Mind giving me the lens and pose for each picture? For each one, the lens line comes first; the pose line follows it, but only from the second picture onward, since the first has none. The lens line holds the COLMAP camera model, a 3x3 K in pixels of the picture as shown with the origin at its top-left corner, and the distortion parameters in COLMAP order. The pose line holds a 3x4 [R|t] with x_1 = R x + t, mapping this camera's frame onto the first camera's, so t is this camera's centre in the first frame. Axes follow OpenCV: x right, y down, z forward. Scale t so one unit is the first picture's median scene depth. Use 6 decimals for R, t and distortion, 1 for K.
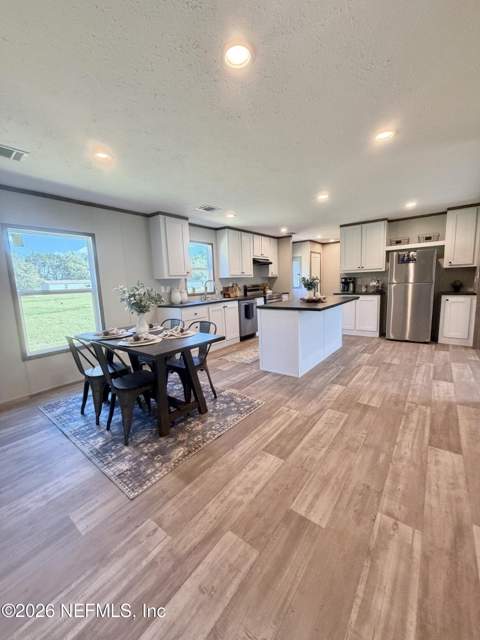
lens RADIAL K [[258.1, 0, 239.6], [0, 258.1, 316.1], [0, 0, 1]] dist [-0.001388, -0.000231]
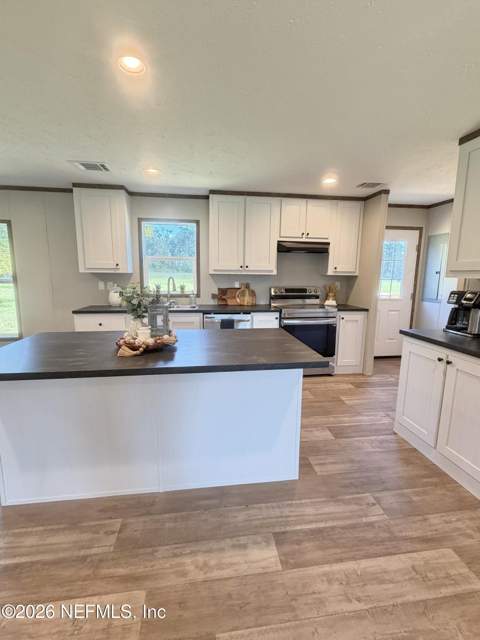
lens RADIAL K [[280.6, 0, 233.3], [0, 280.6, 315.7], [0, 0, 1]] dist [-0.002378, -0.000955]
pose [[0.709928, 0.148358, -0.688471, 0.479555], [-0.130815, 0.988327, 0.078081, -0.135453], [0.692018, 0.034630, 0.721049, 0.351268]]
